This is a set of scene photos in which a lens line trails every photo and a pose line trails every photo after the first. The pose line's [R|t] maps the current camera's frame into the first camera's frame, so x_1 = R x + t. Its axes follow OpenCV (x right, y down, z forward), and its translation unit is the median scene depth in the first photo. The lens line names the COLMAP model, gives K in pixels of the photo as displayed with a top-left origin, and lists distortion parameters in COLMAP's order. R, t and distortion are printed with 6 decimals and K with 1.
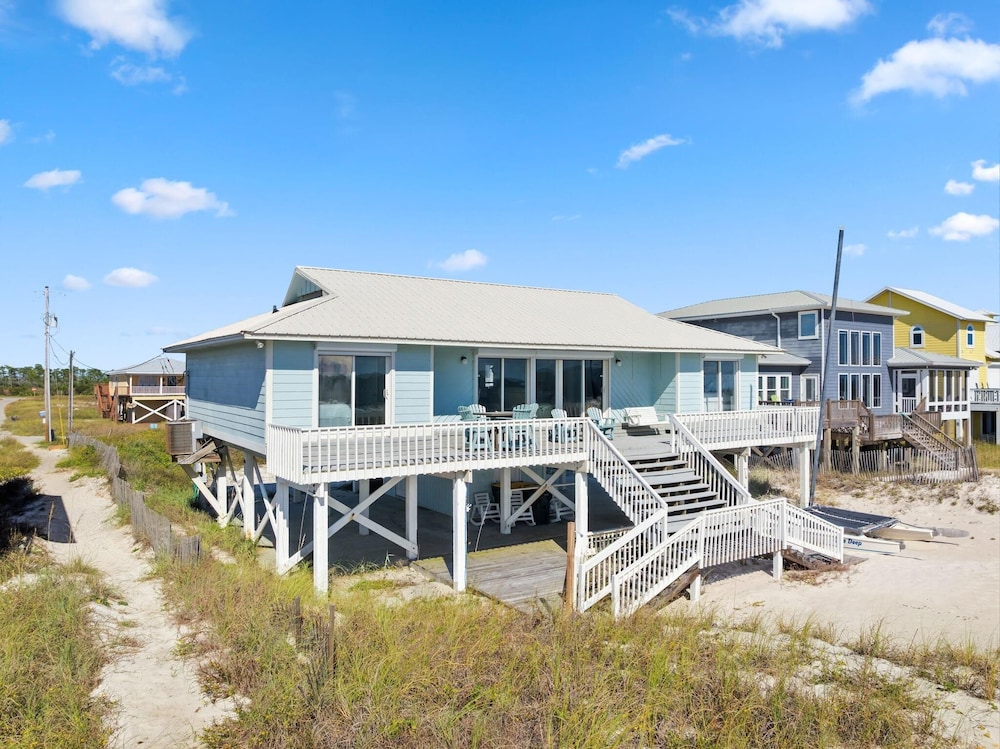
lens RADIAL K [[700.4, 0, 500.0], [0, 700.4, 374.5], [0, 0, 1]] dist [-0.042889, 0.005388]
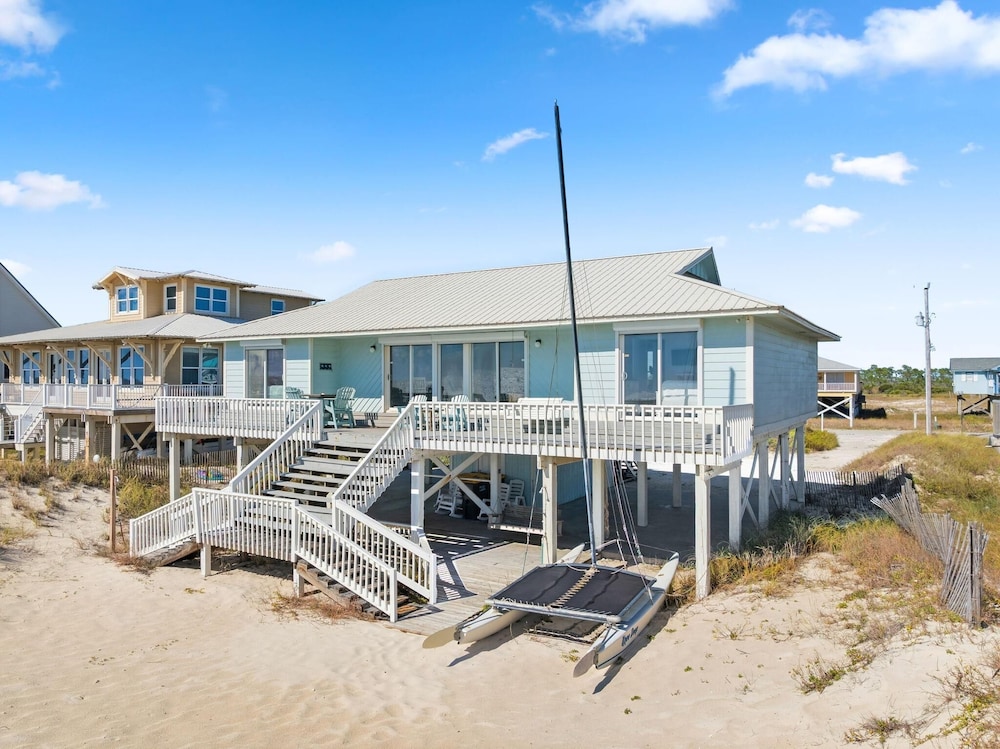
lens RADIAL K [[700.4, 0, 500.0], [0, 700.4, 374.5], [0, 0, 1]] dist [-0.042889, 0.005388]
pose [[0.421439, -0.007183, -0.906828, 1.019548], [0.007843, 0.999960, -0.004276, 0.026703], [0.906823, -0.005310, 0.421478, 0.703738]]
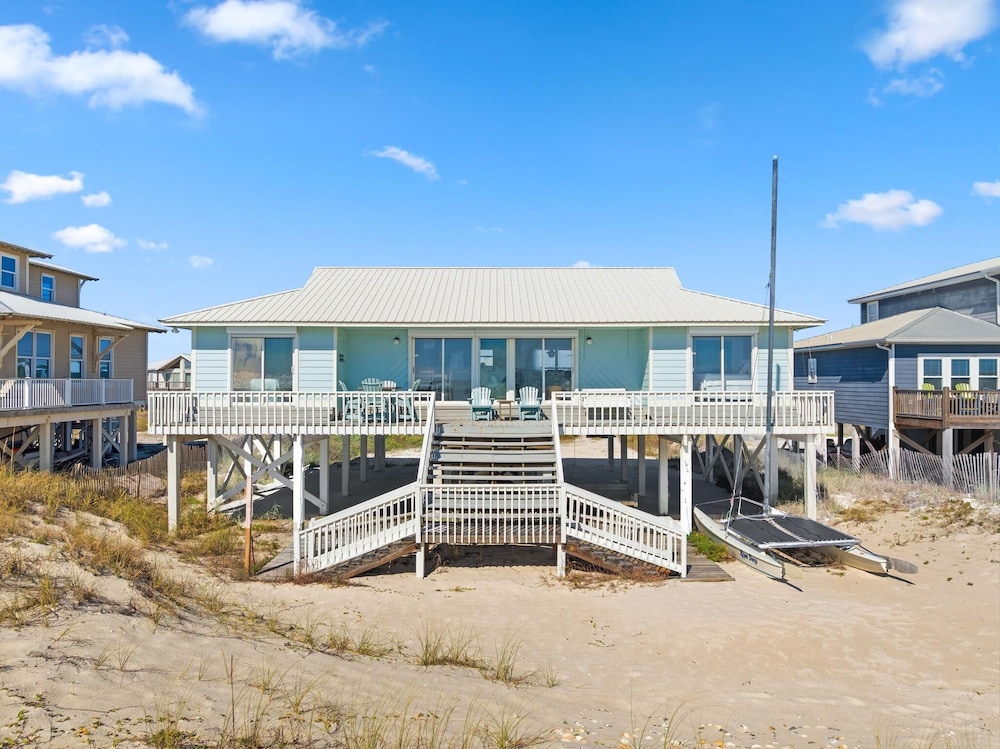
lens RADIAL K [[700.4, 0, 500.0], [0, 700.4, 374.5], [0, 0, 1]] dist [-0.042889, 0.005388]
pose [[0.839219, -0.003207, -0.543784, 0.657468], [0.002860, 0.999995, -0.001484, 0.033500], [0.543786, -0.000310, 0.839224, 0.178699]]
